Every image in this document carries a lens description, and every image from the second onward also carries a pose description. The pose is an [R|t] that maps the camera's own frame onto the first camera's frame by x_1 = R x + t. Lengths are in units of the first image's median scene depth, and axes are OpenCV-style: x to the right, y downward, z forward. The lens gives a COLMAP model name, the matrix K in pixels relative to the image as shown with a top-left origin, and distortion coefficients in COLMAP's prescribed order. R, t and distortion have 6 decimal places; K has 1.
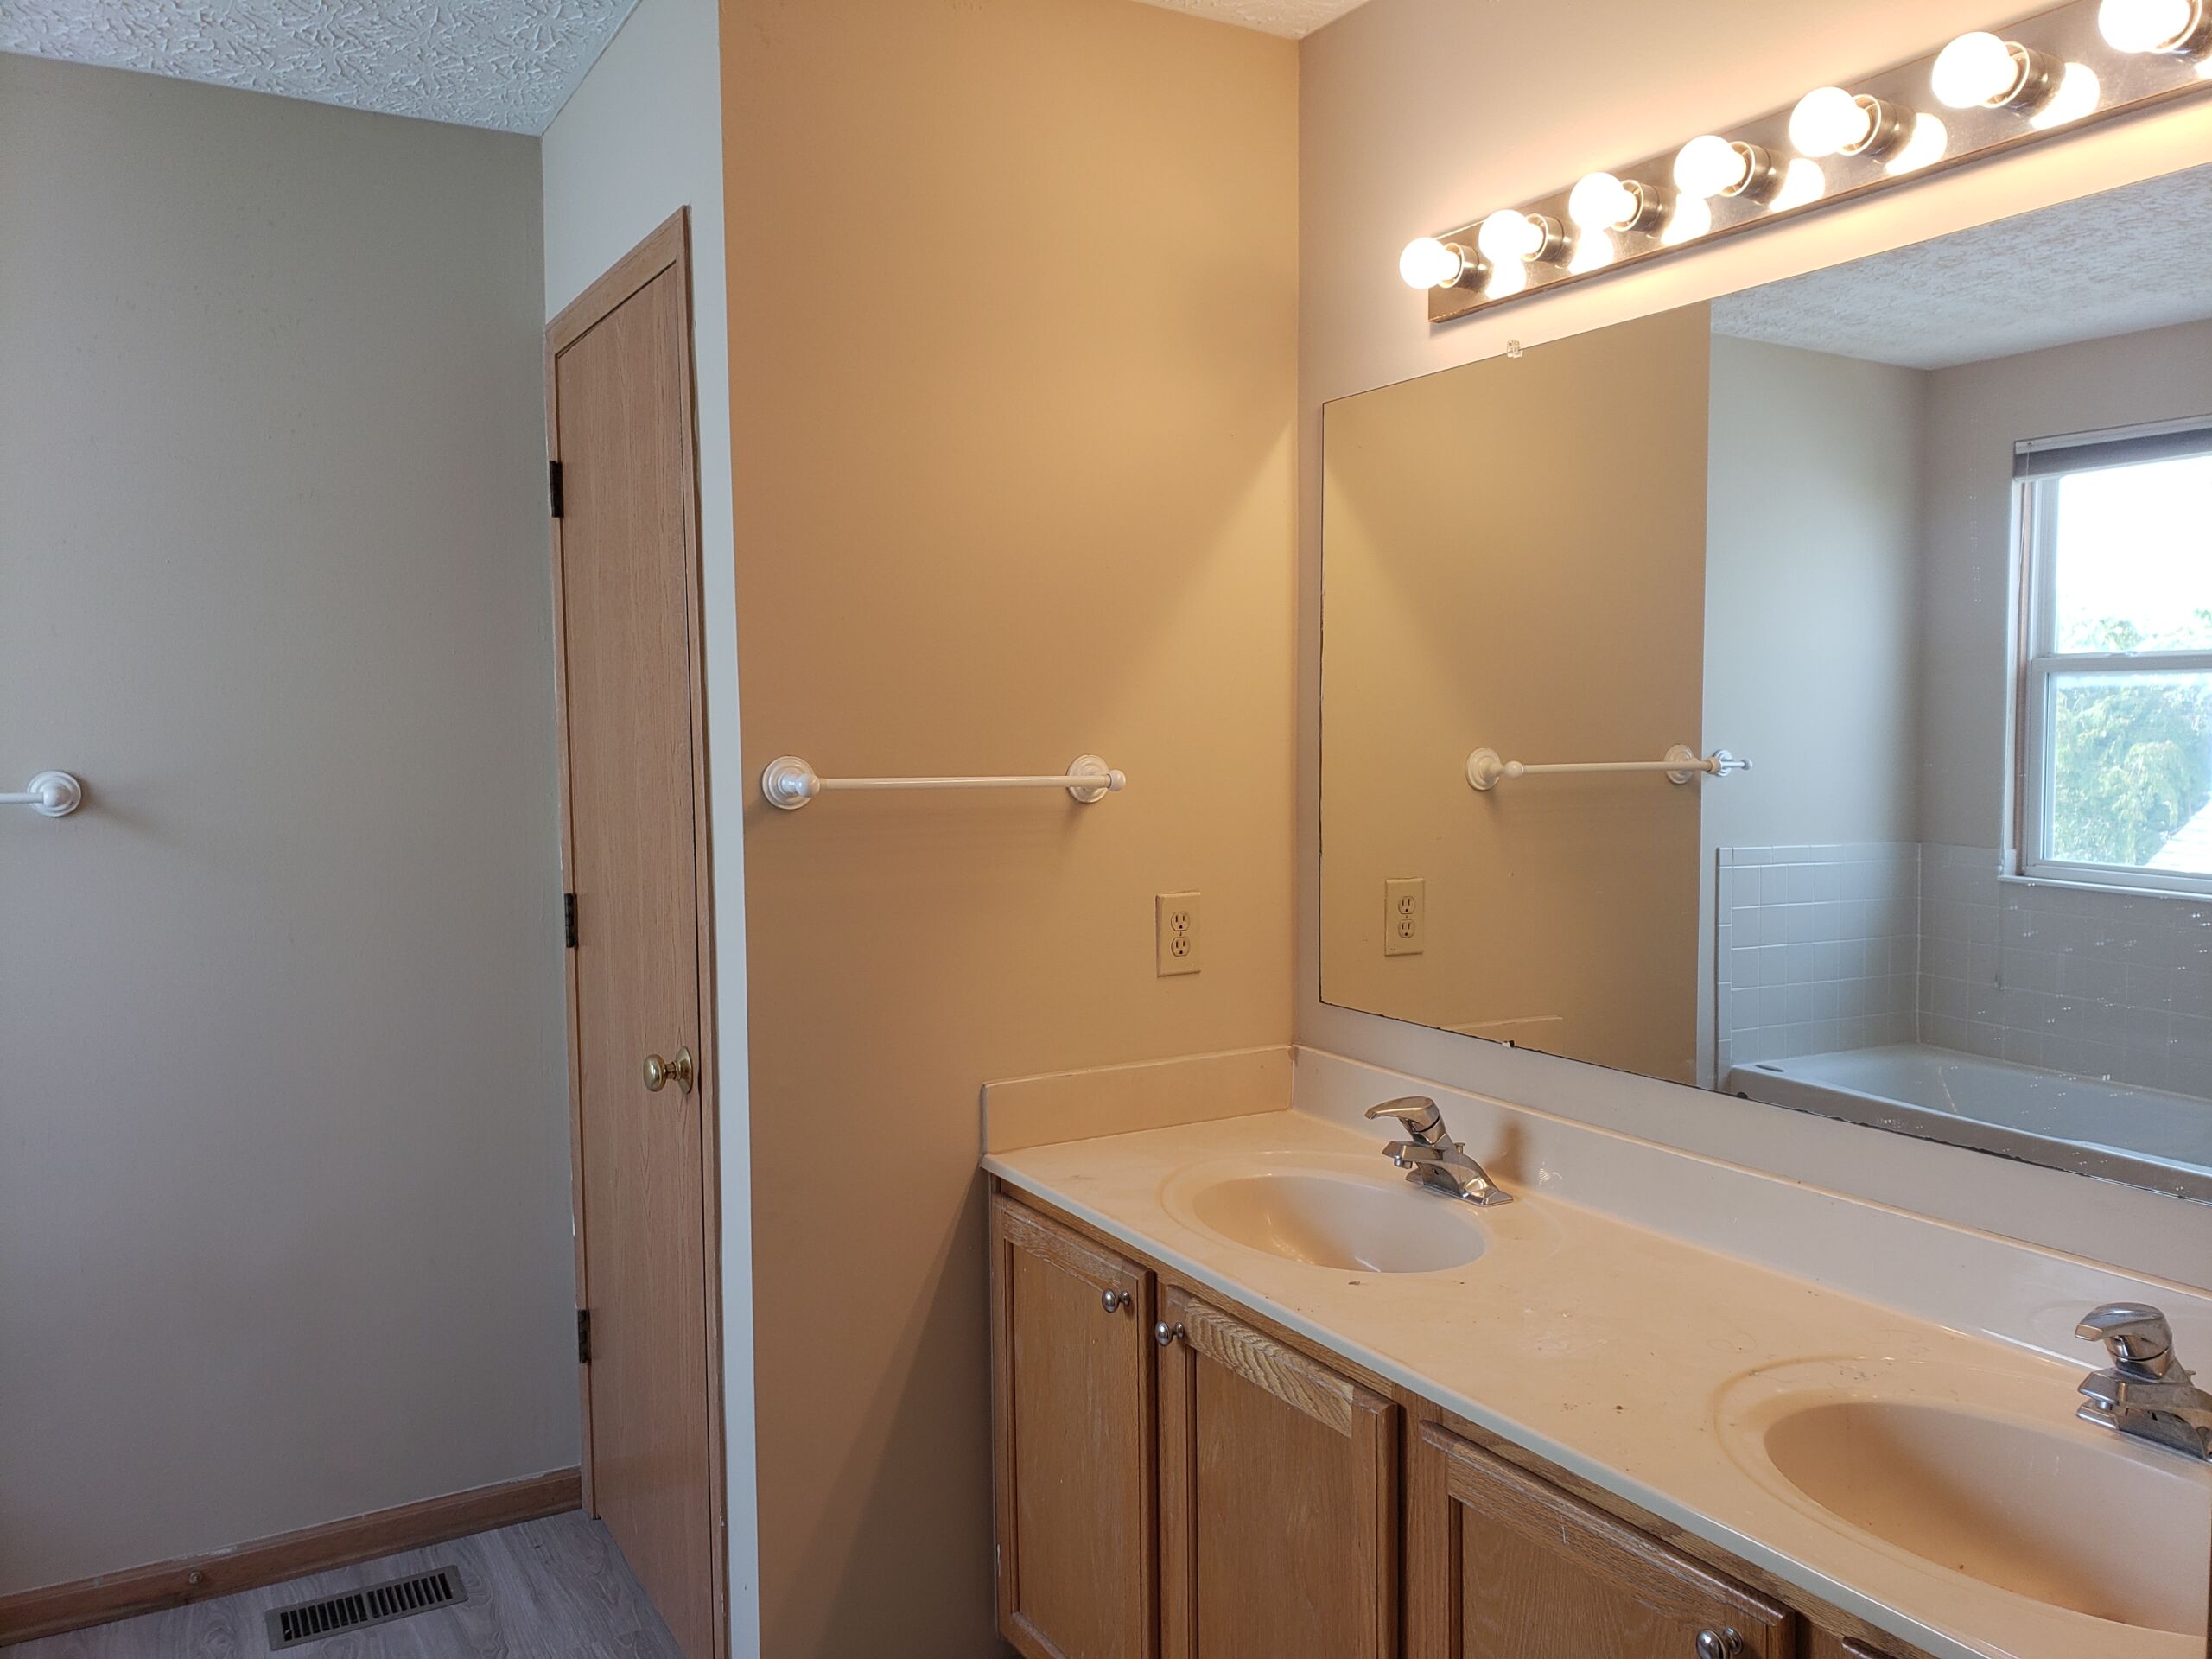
lens RADIAL K [[1667.5, 0, 1113.1], [0, 1667.5, 807.5], [0, 0, 1]] dist [-0.002435, -0.005326]
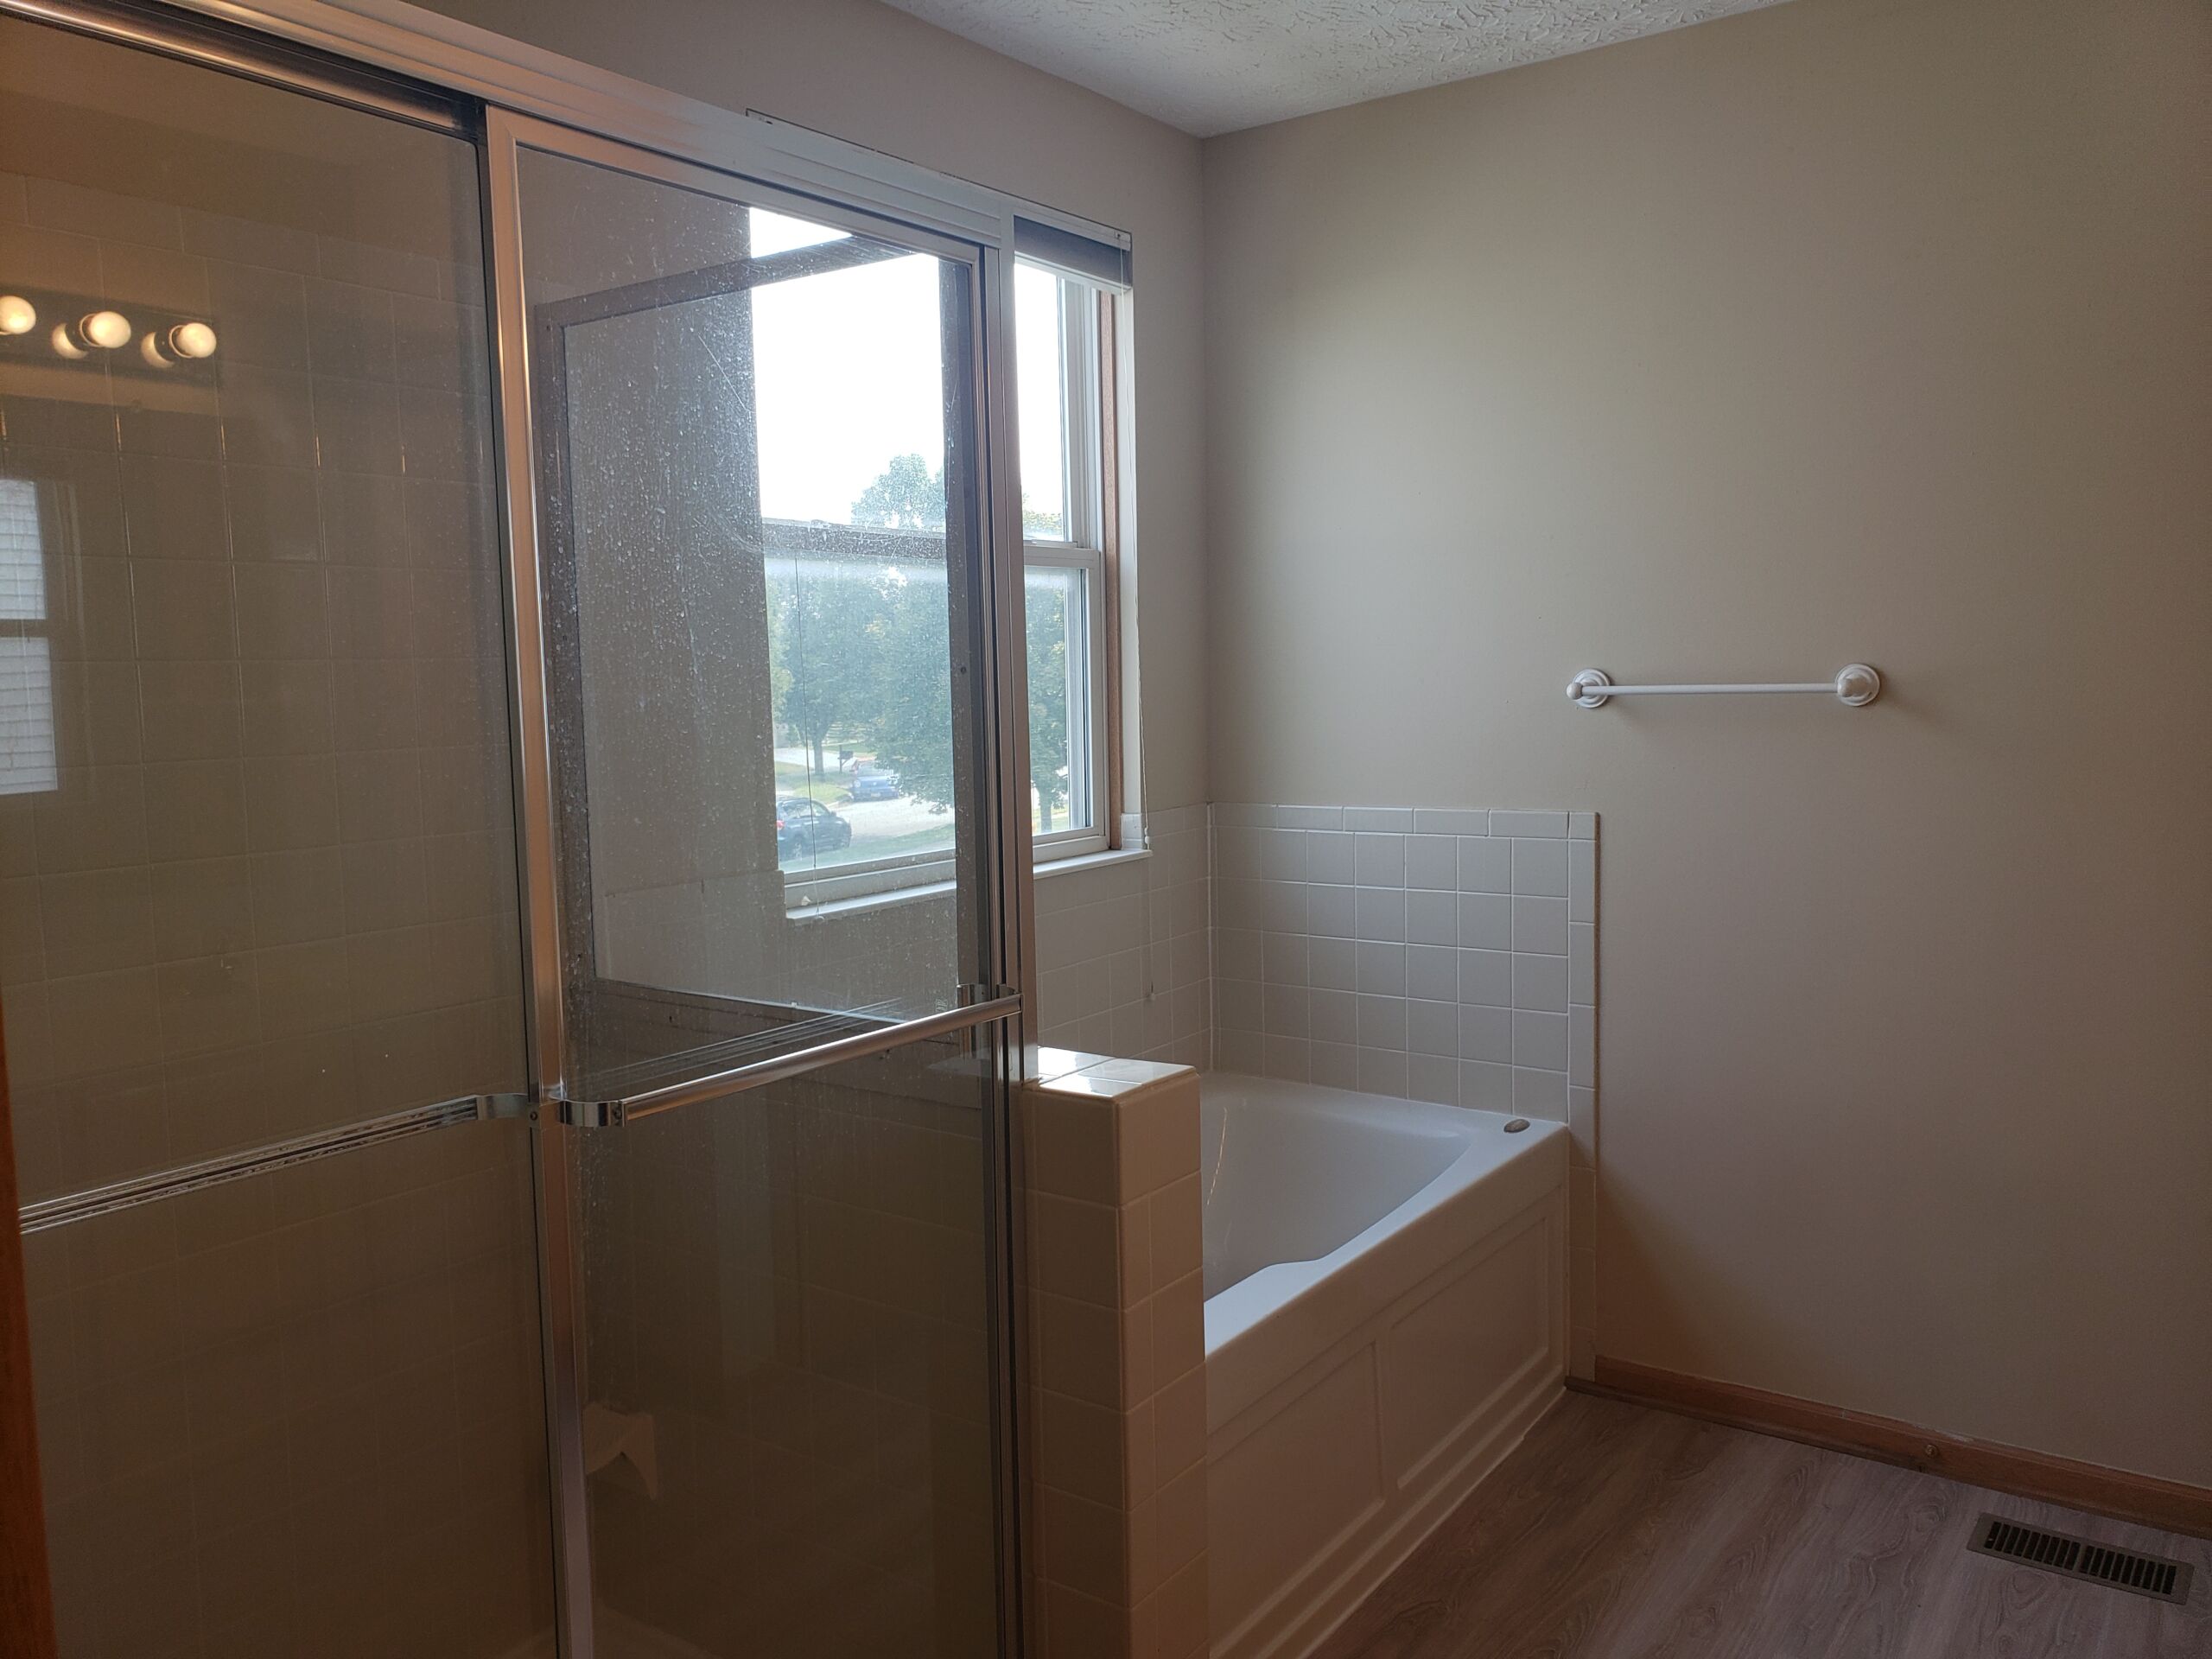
lens RADIAL K [[1680.7, 0, 1104.9], [0, 1680.7, 816.2], [0, 0, 1]] dist [0.004257, 0.016123]
pose [[0.396824, 0.078406, -0.914540, 0.180492], [-0.025599, 0.996903, 0.074360, 0.008395], [0.917537, -0.006096, 0.397603, 0.128093]]
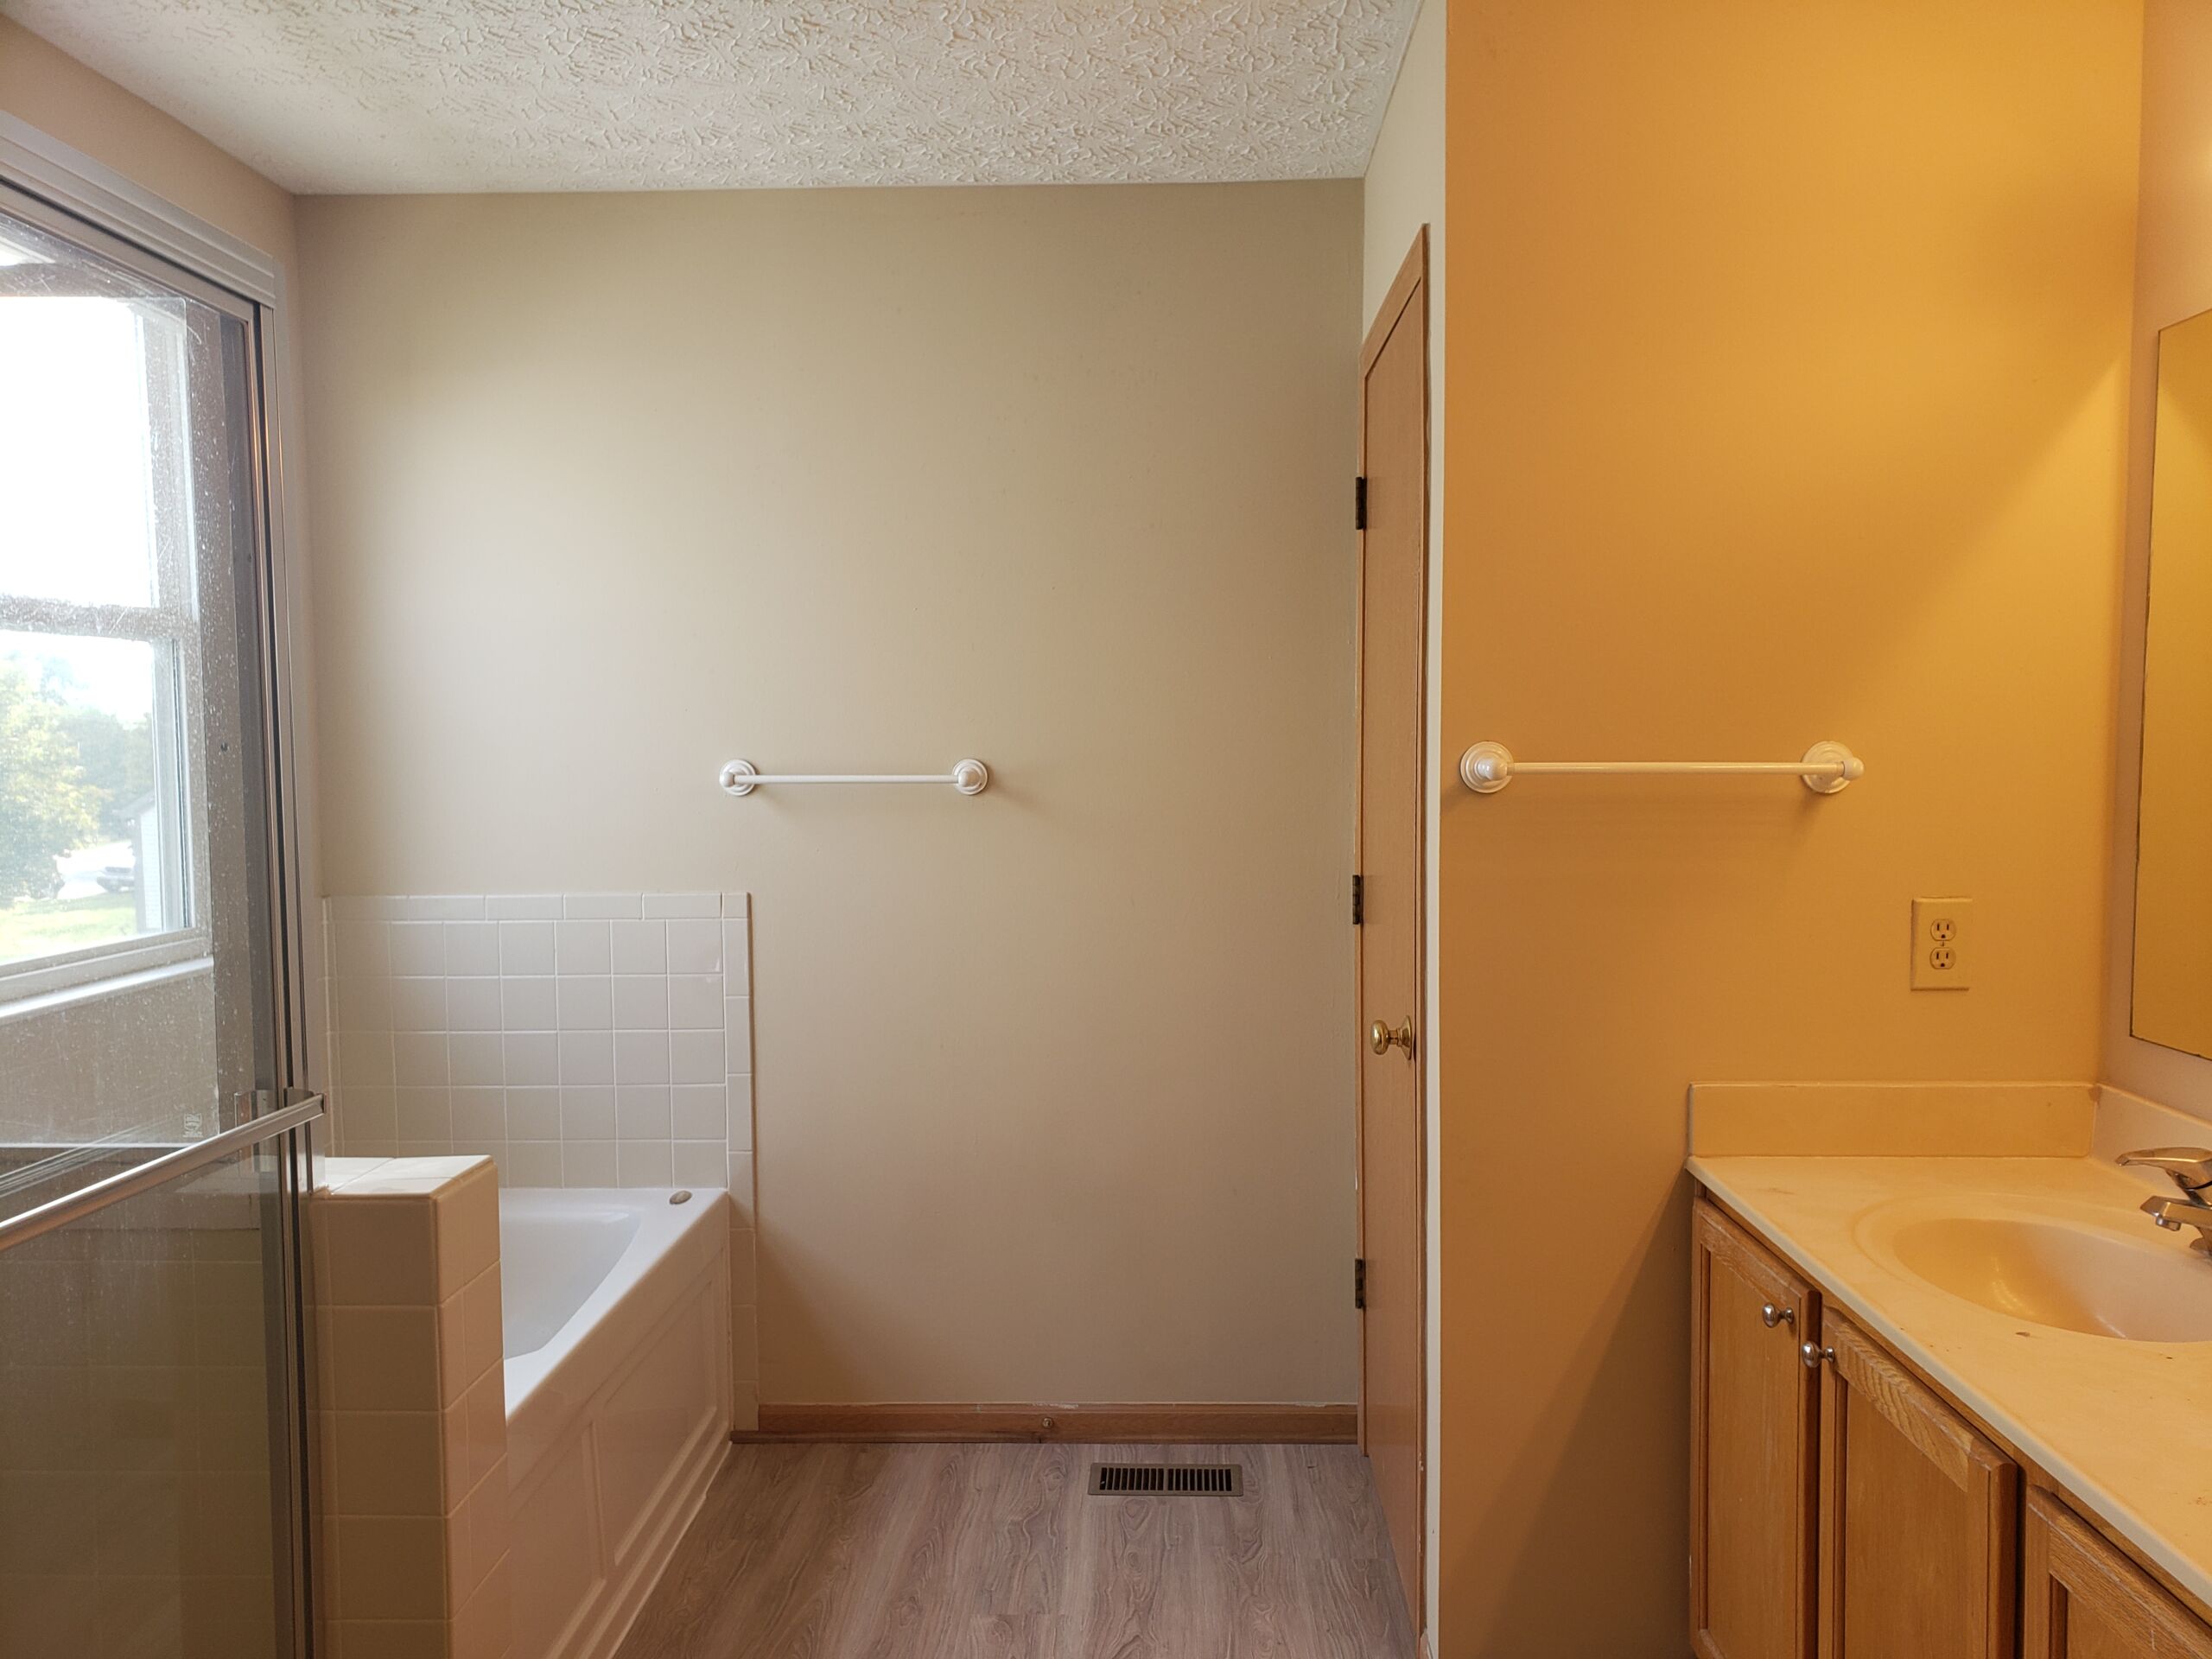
lens RADIAL K [[1677.7, 0, 1106.0], [0, 1677.7, 829.5], [0, 0, 1]] dist [0.002370, -0.007764]
pose [[0.838785, 0.029527, -0.543662, 0.146750], [-0.026774, 0.999557, 0.012980, 0.013728], [0.543805, 0.003669, 0.839204, -0.006447]]
